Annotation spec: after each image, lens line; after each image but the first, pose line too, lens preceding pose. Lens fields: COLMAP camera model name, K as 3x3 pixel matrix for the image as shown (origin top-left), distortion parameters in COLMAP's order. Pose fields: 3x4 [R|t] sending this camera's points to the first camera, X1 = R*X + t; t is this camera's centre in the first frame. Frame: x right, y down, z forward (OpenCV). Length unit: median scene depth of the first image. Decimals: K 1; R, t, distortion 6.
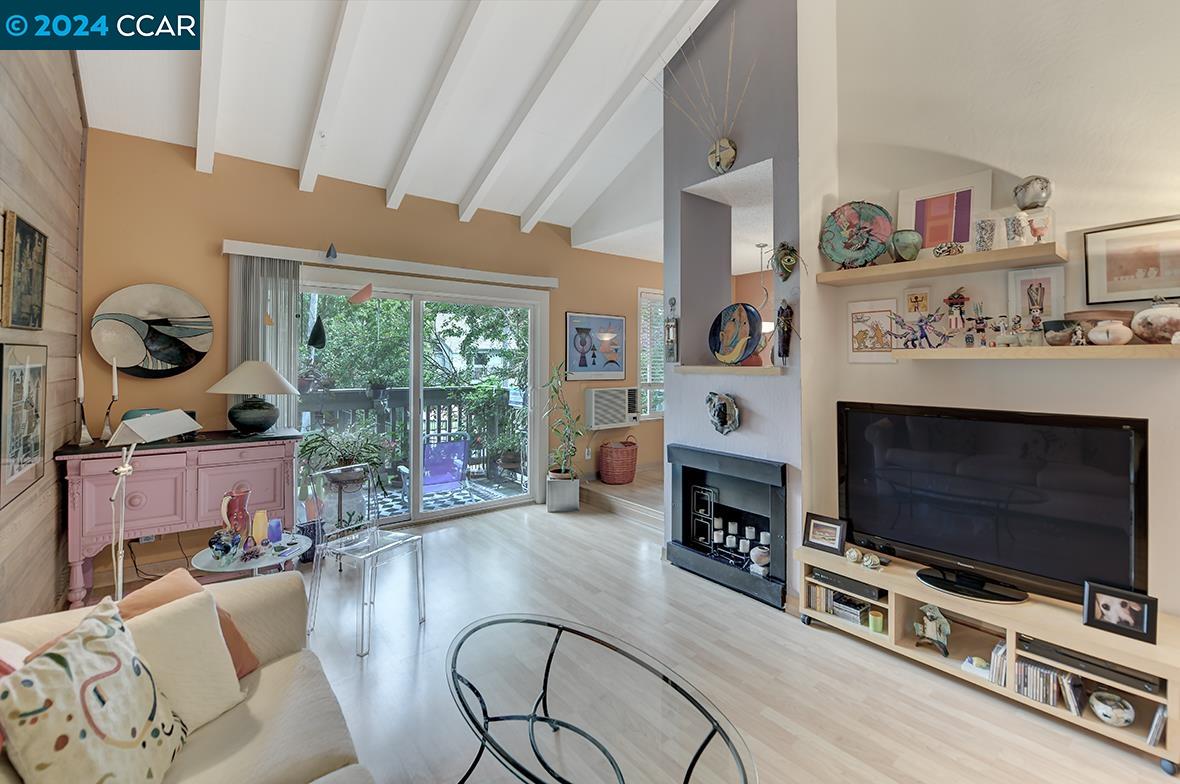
lens RADIAL K [[533.6, 0, 588.9], [0, 533.6, 339.4], [0, 0, 1]] dist [-0.000587, -0.000519]
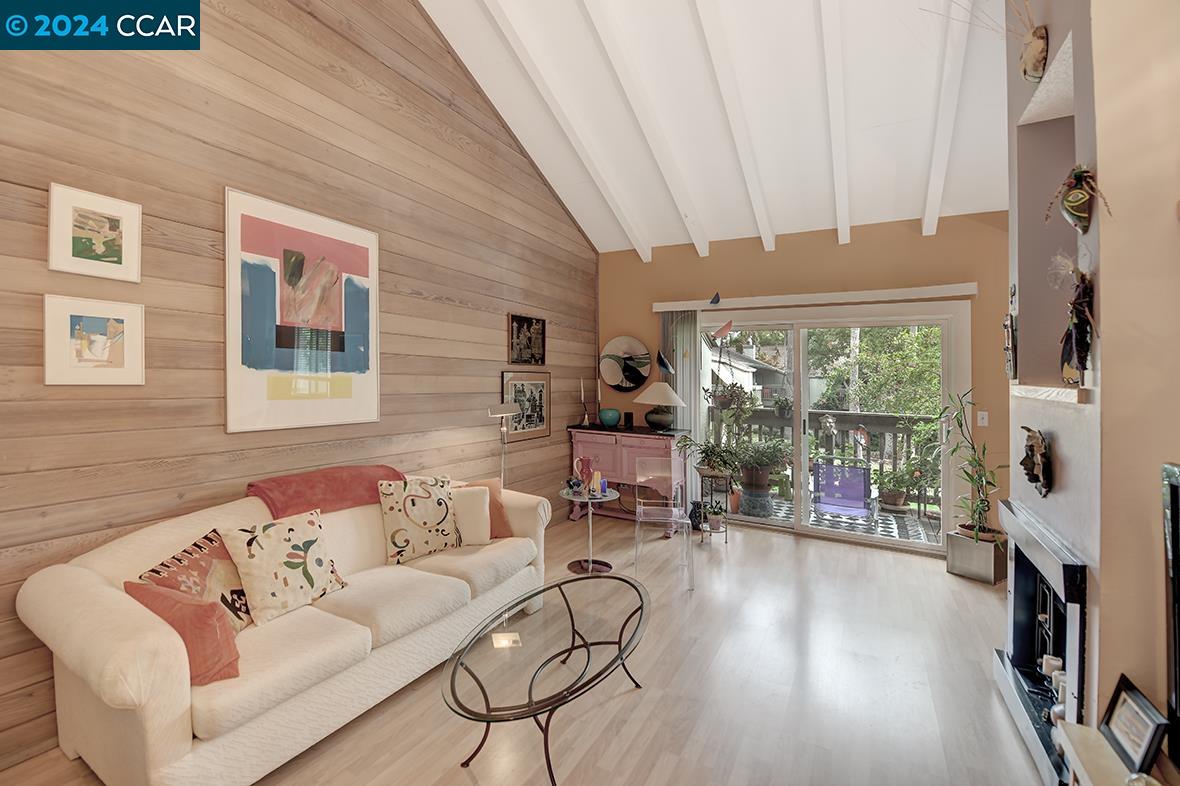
lens RADIAL K [[485.1, 0, 590.3], [0, 485.1, 370.7], [0, 0, 1]] dist [0.000376, -0.000090]
pose [[0.396182, -0.017999, -0.917995, 0.547755], [0.019749, 0.999744, -0.011079, 0.019867], [0.917959, -0.013740, 0.396436, 0.285211]]
